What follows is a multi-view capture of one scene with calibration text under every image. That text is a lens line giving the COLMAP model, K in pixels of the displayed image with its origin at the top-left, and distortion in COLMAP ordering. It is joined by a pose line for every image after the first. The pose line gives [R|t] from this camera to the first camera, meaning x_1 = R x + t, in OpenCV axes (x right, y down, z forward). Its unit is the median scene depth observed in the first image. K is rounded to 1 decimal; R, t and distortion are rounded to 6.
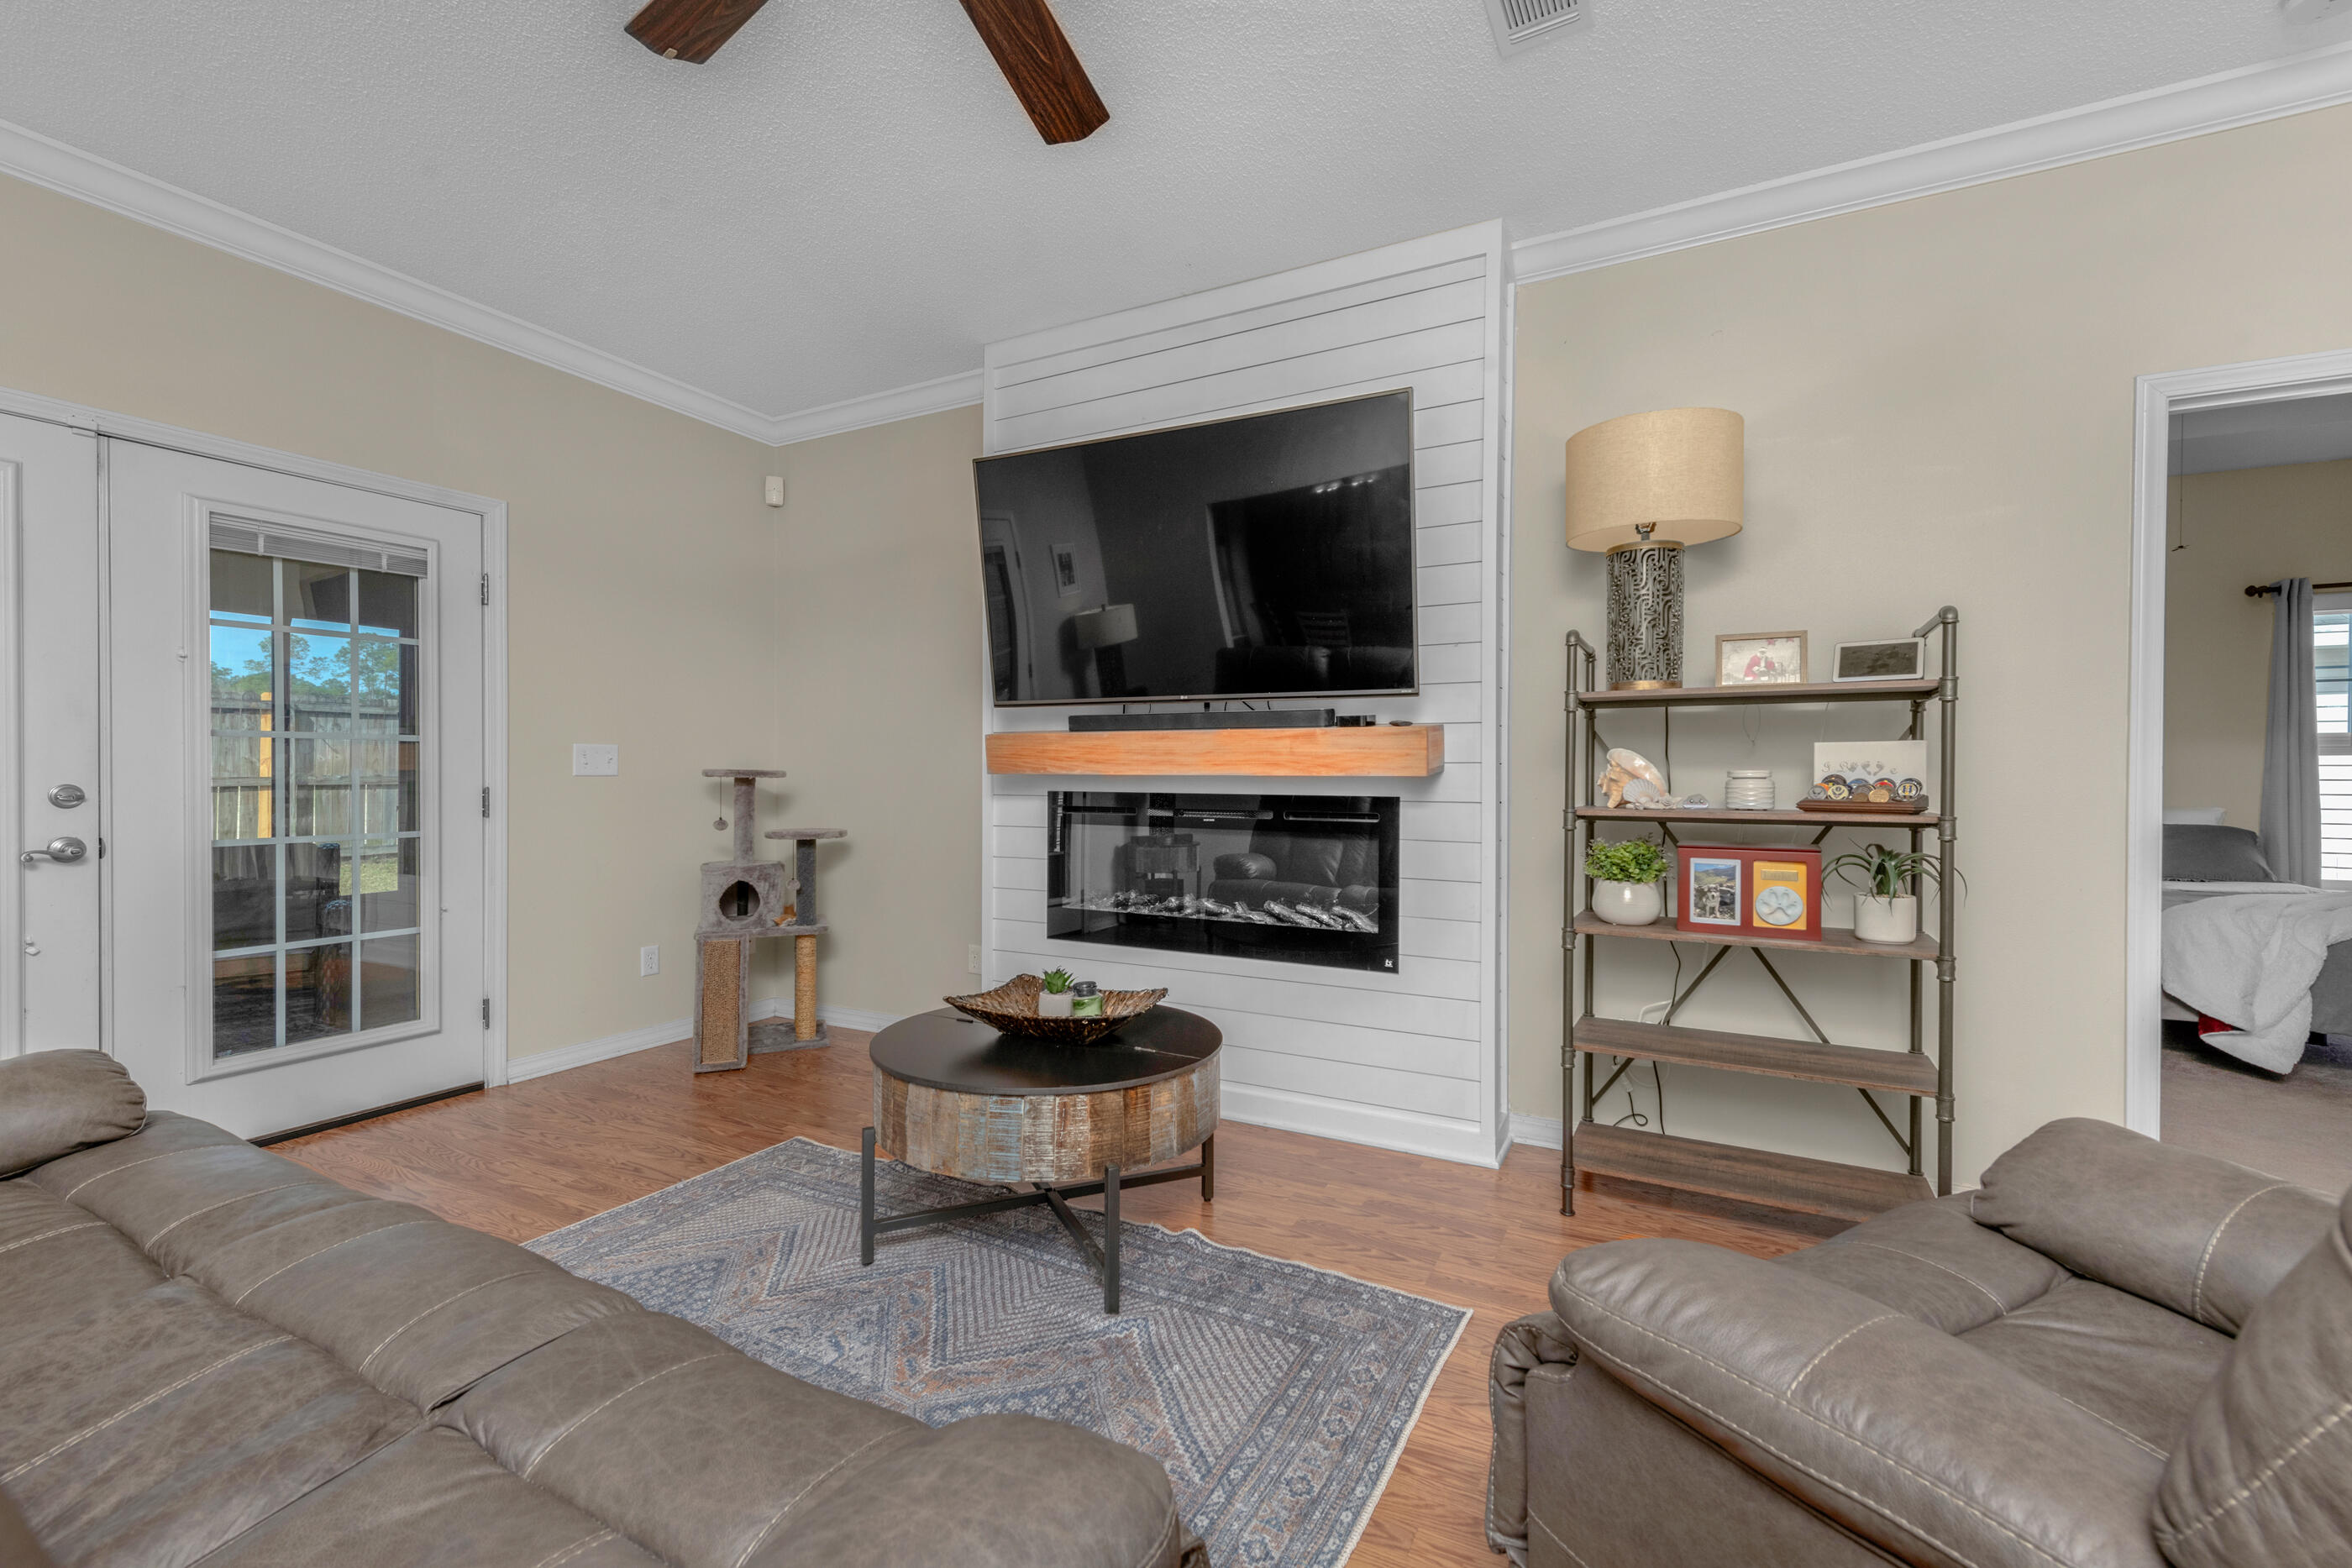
lens RADIAL K [[960.8, 0, 1179.7], [0, 960.8, 777.2], [0, 0, 1]] dist [0.014013, -0.001378]
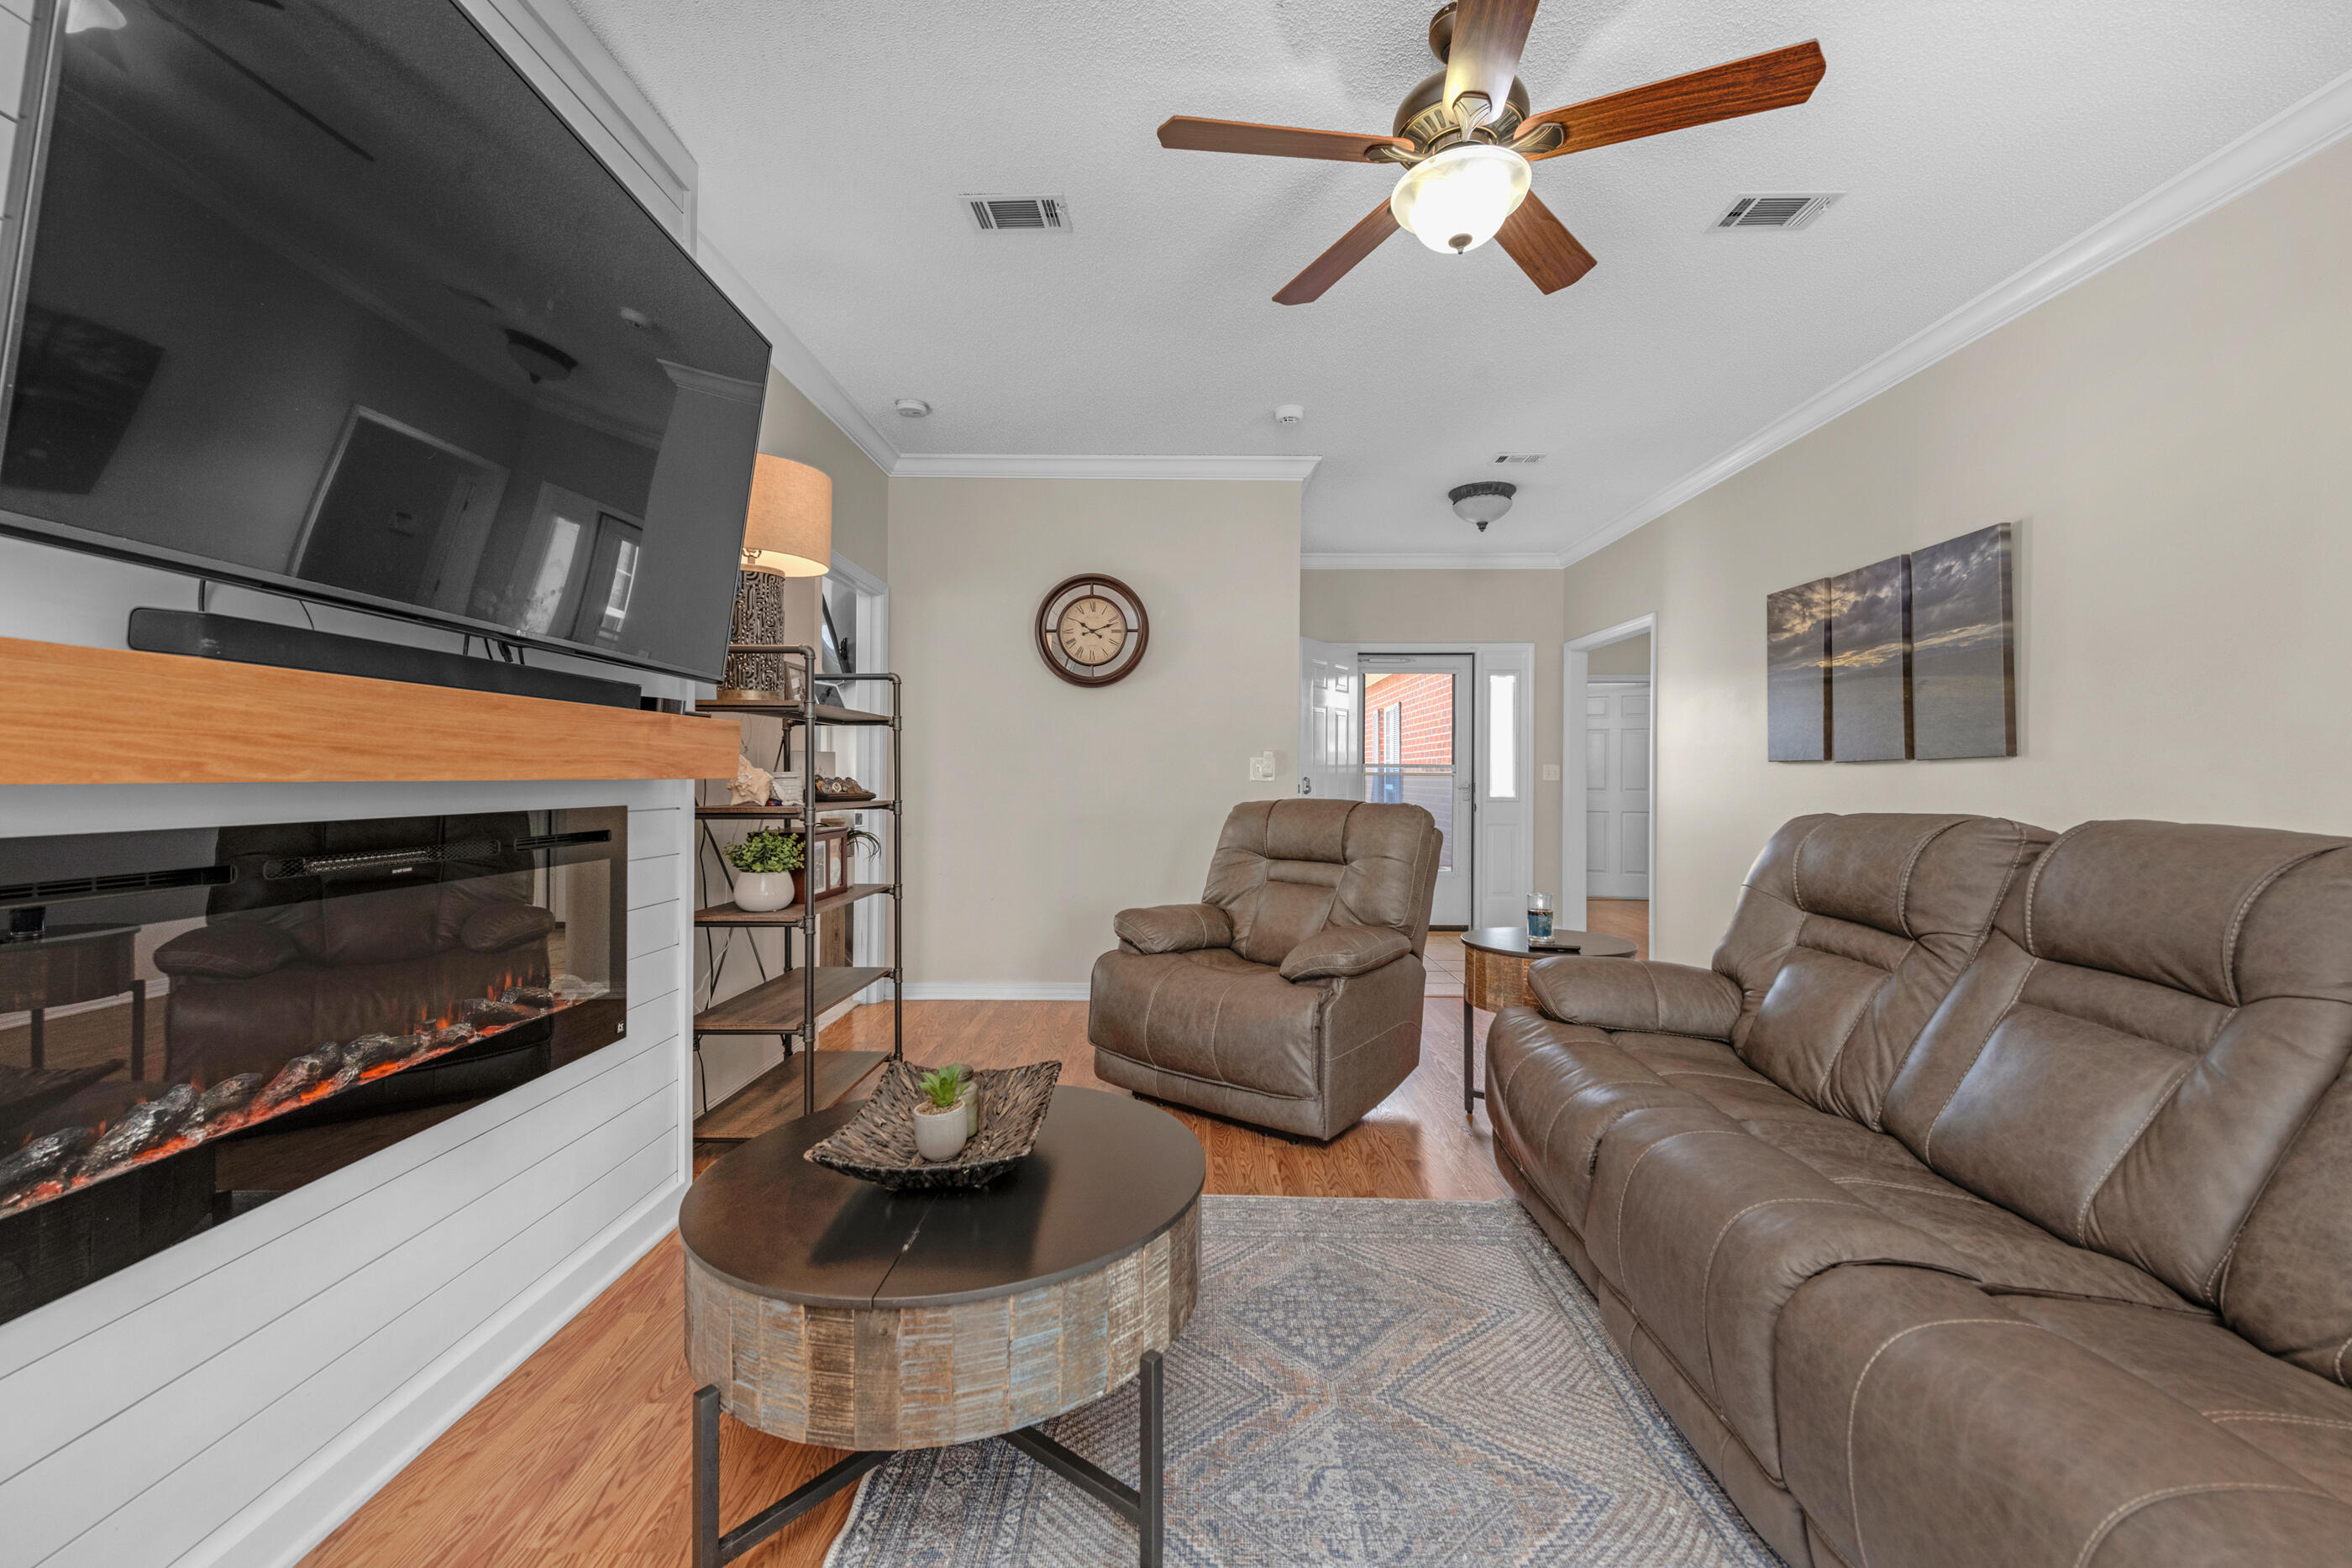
lens RADIAL K [[960.8, 0, 1176.4], [0, 960.8, 782.4], [0, 0, 1]] dist [0.014013, -0.001378]
pose [[-0.443956, -0.012032, 0.895968, -0.605948], [-0.002946, 0.999924, 0.011969, -0.008159], [-0.896044, 0.002674, -0.443957, 0.880908]]
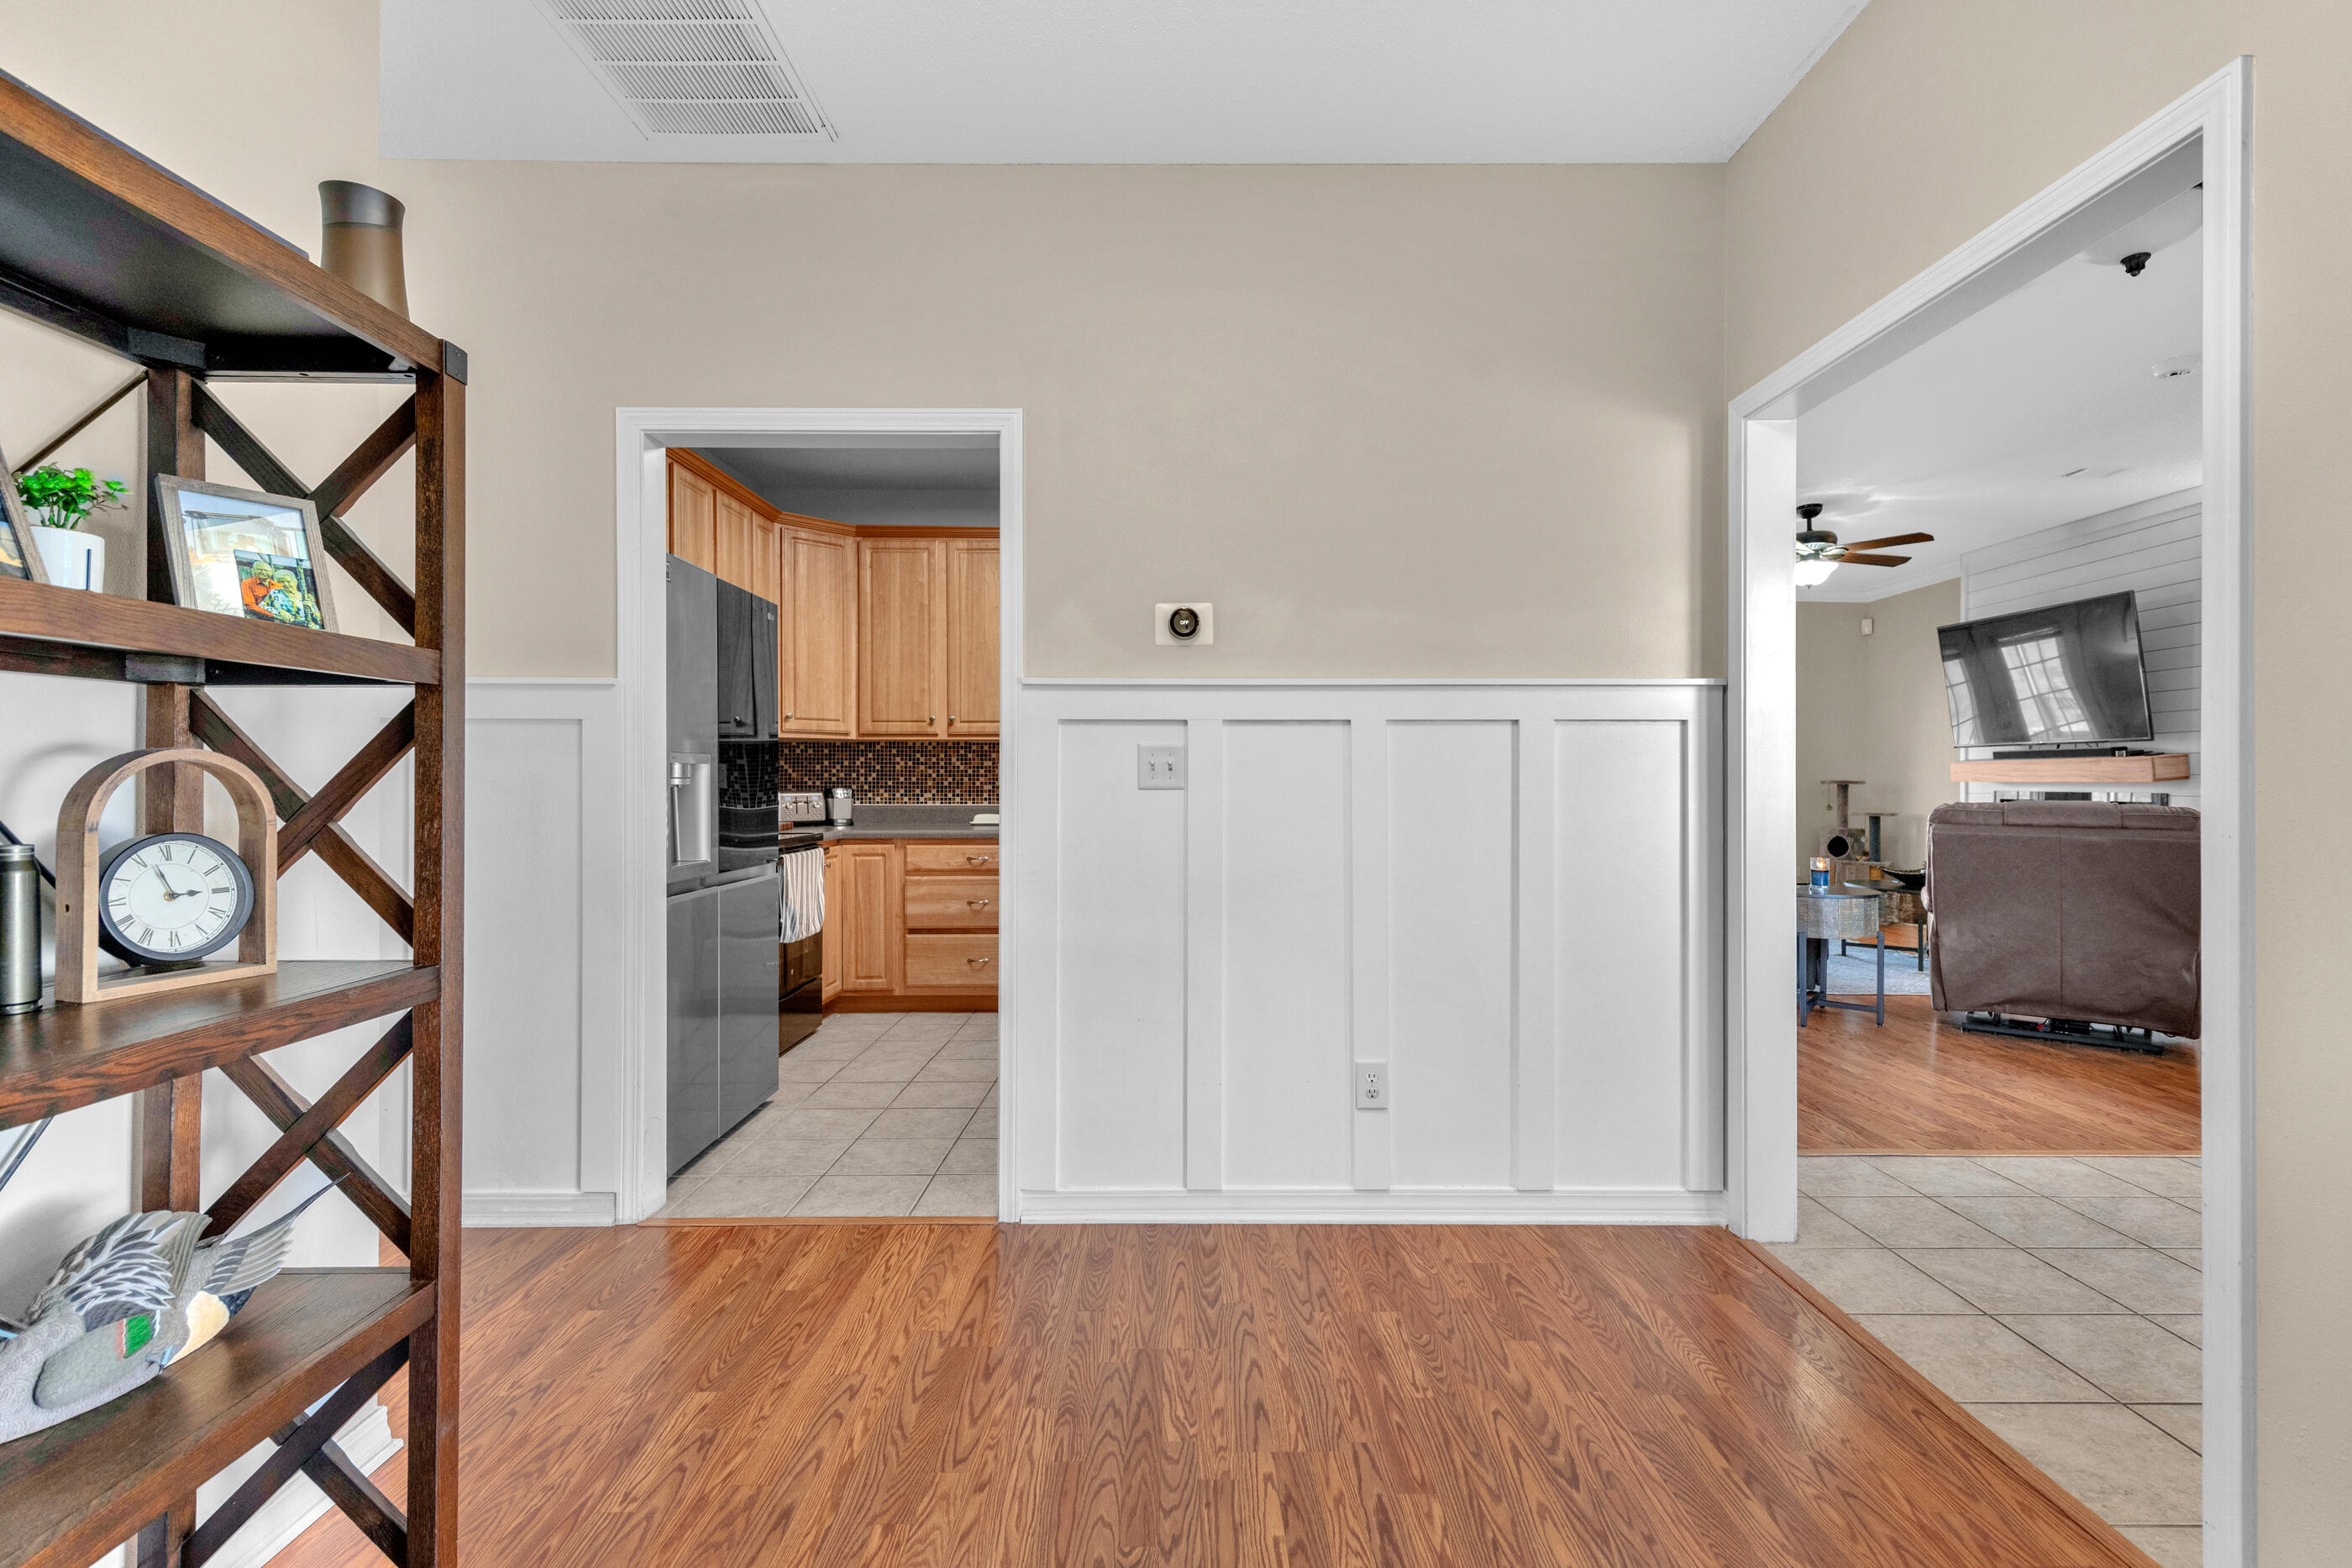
lens RADIAL K [[1056.8, 0, 1183.5], [0, 1056.8, 781.3], [0, 0, 1]] dist [0.016932, 0.000185]
pose [[0.452621, -0.007391, -0.891673, 1.074240], [-0.000055, 0.999965, -0.008317, 0.014975], [0.891703, 0.003813, 0.452605, -1.444820]]
